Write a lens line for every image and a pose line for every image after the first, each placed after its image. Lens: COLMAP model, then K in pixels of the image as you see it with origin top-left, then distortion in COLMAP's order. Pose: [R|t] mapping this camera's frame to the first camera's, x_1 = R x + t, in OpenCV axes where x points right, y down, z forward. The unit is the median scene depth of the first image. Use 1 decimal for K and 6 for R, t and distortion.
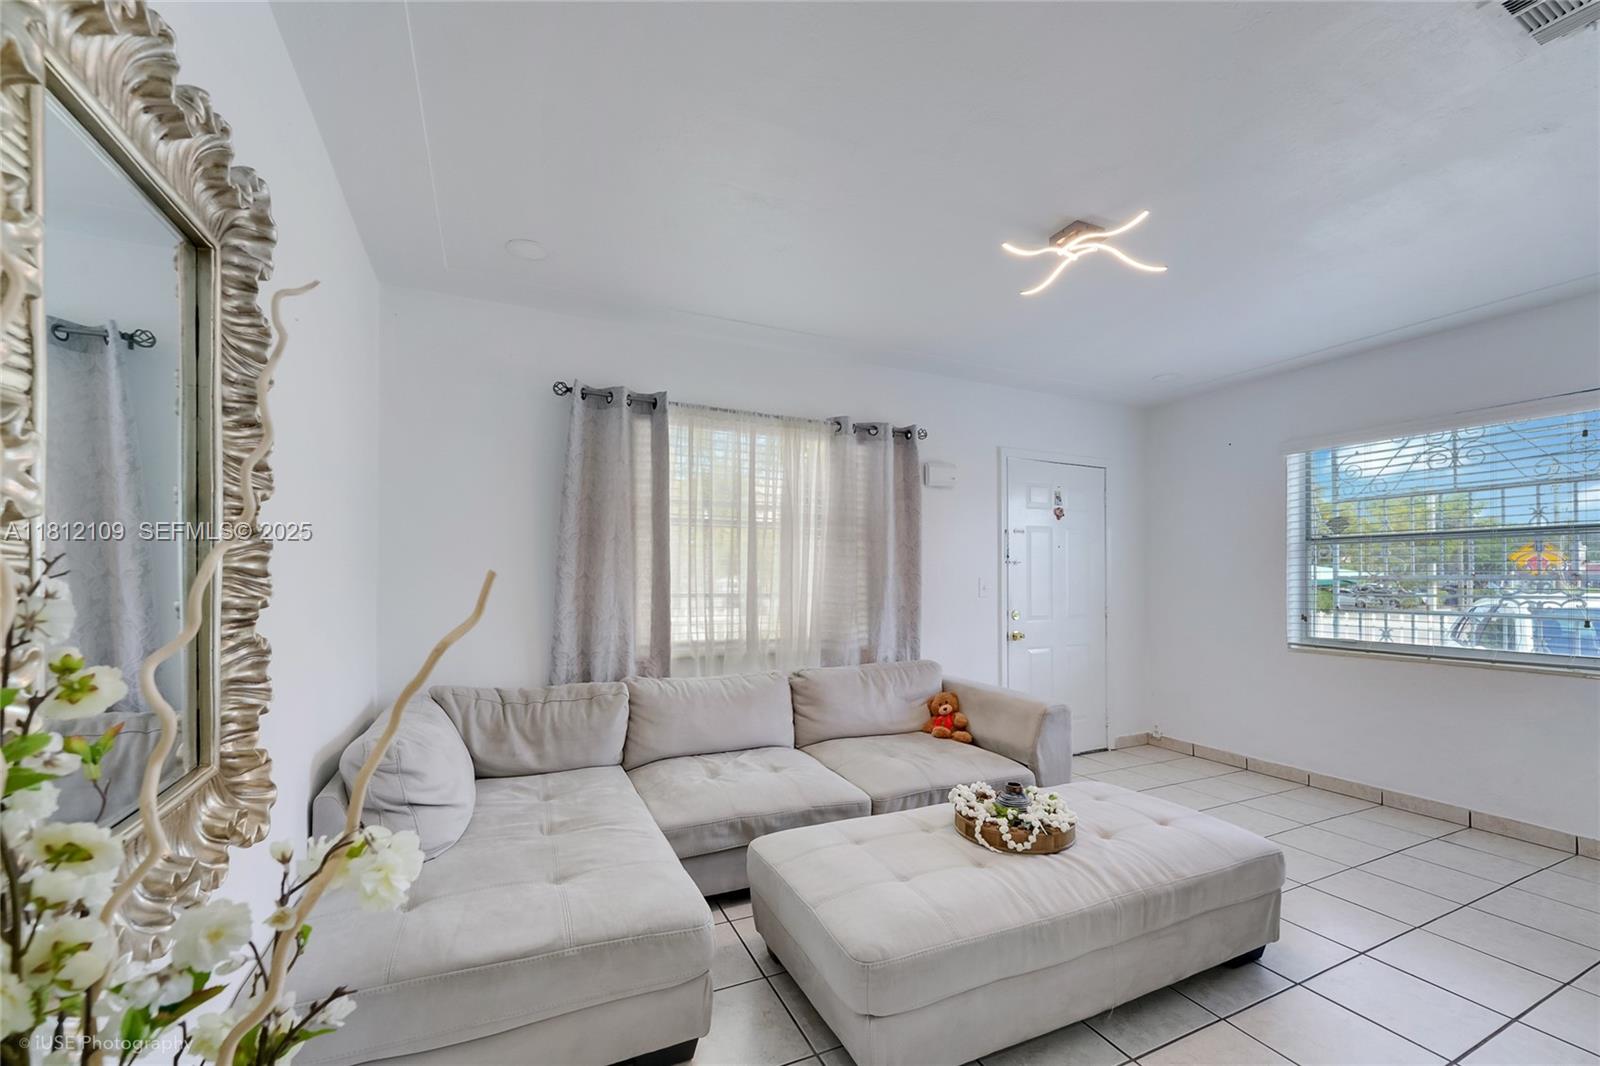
lens RADIAL K [[651.9, 0, 799.4], [0, 651.9, 575.7], [0, 0, 1]] dist [-0.000173, 0.000043]
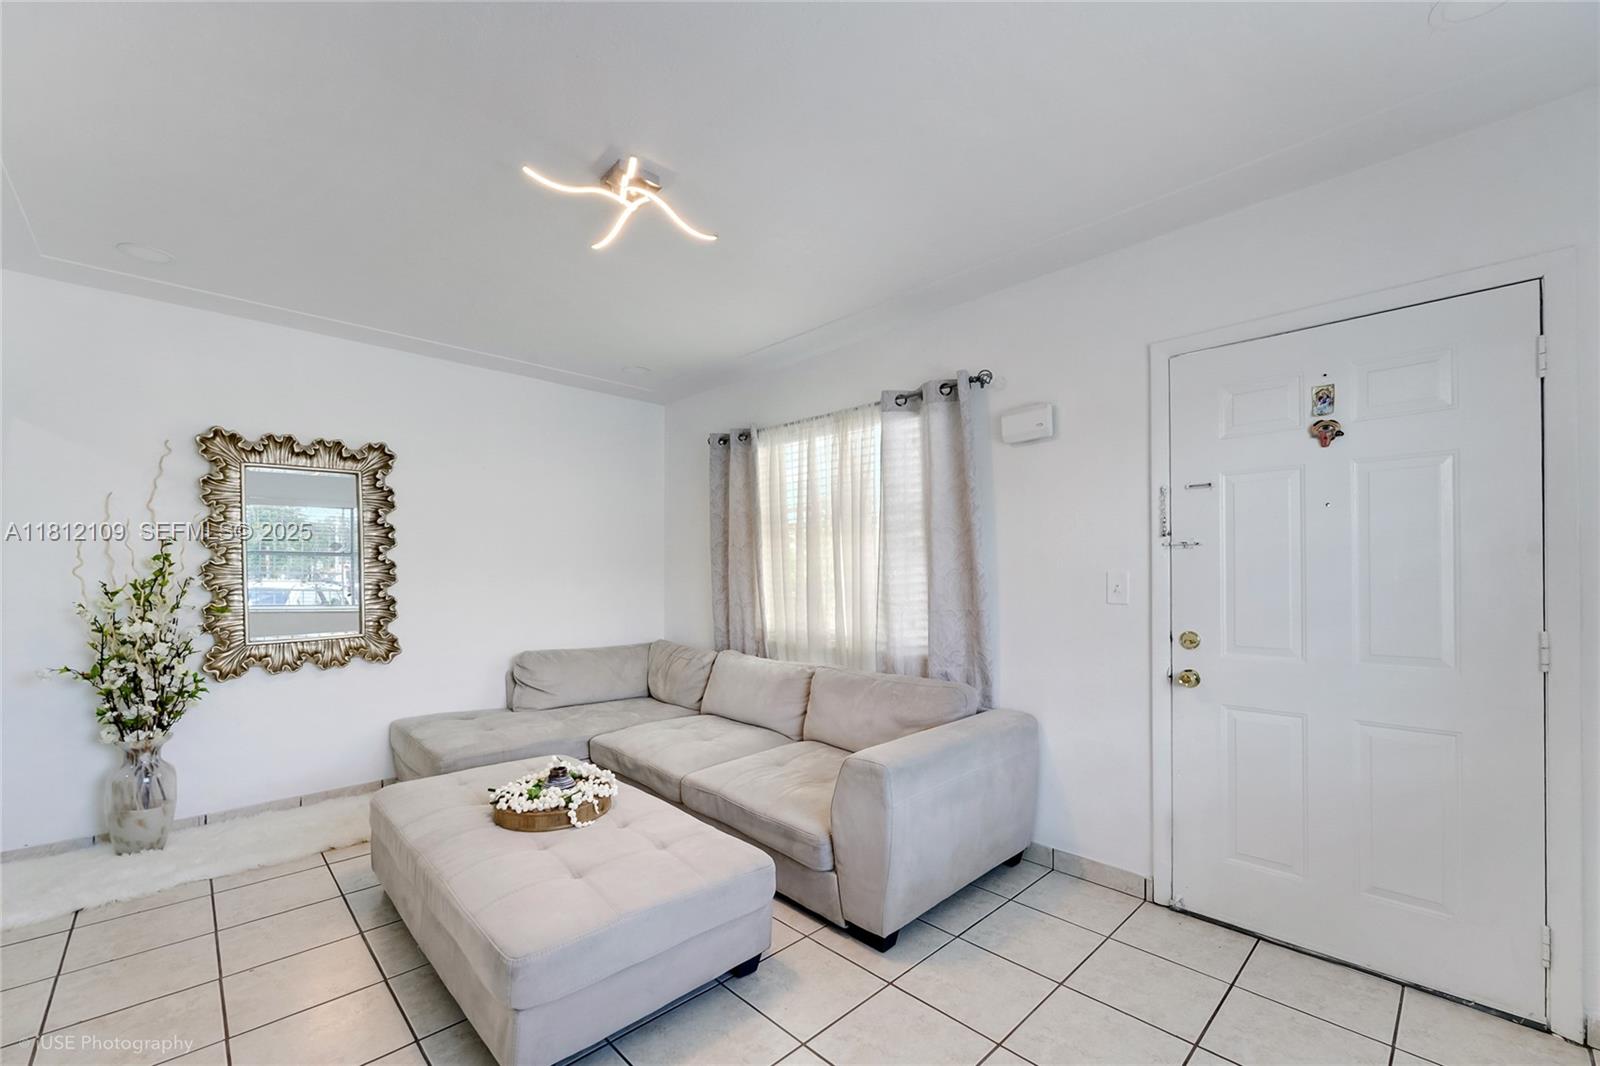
lens RADIAL K [[651.9, 0, 799.4], [0, 651.9, 575.7], [0, 0, 1]] dist [-0.000173, 0.000043]
pose [[0.327552, -0.003067, -0.944828, 1.000625], [0.006573, 0.999978, -0.000967, 0.006454], [0.944810, -0.005894, 0.327565, 0.694963]]
